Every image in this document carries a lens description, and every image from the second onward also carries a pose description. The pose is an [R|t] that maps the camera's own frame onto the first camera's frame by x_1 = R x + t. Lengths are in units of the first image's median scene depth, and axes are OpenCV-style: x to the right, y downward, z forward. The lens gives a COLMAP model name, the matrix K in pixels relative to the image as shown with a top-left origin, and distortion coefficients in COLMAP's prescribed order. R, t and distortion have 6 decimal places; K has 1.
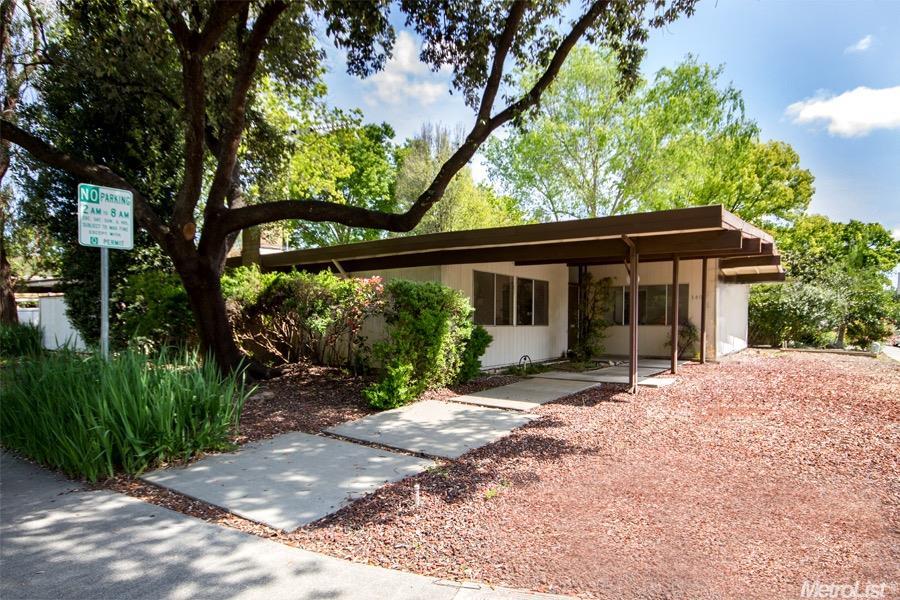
lens RADIAL K [[497.5, 0, 451.3], [0, 497.5, 319.3], [0, 0, 1]] dist [0.000315, -0.001644]
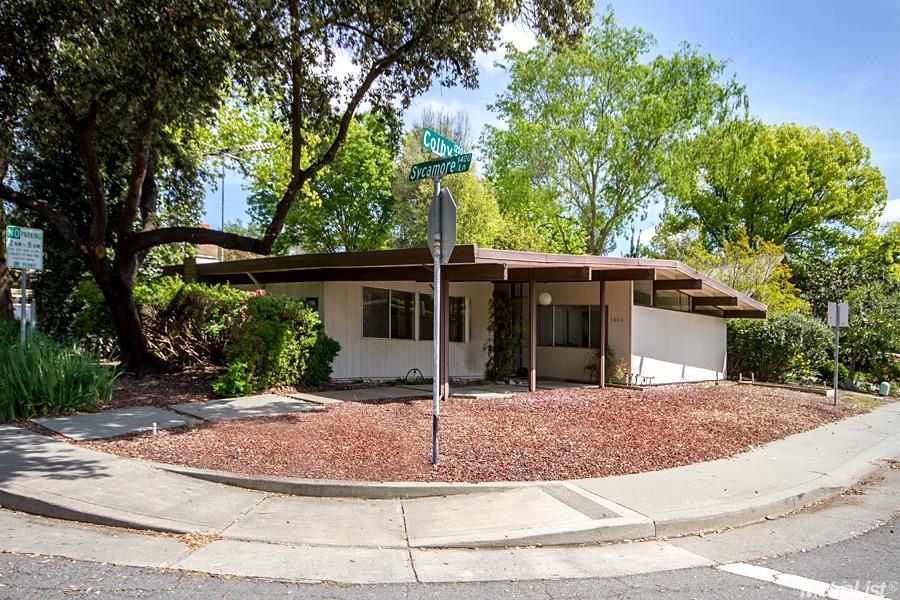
lens RADIAL K [[669.0, 0, 449.6], [0, 669.0, 337.5], [0, 0, 1]] dist [-0.000439, 0.004931]
pose [[0.984606, 0.045236, -0.168833, 0.585351], [-0.044602, 0.998976, 0.007546, -0.008372], [0.169001, 0.000100, 0.985616, -0.484885]]
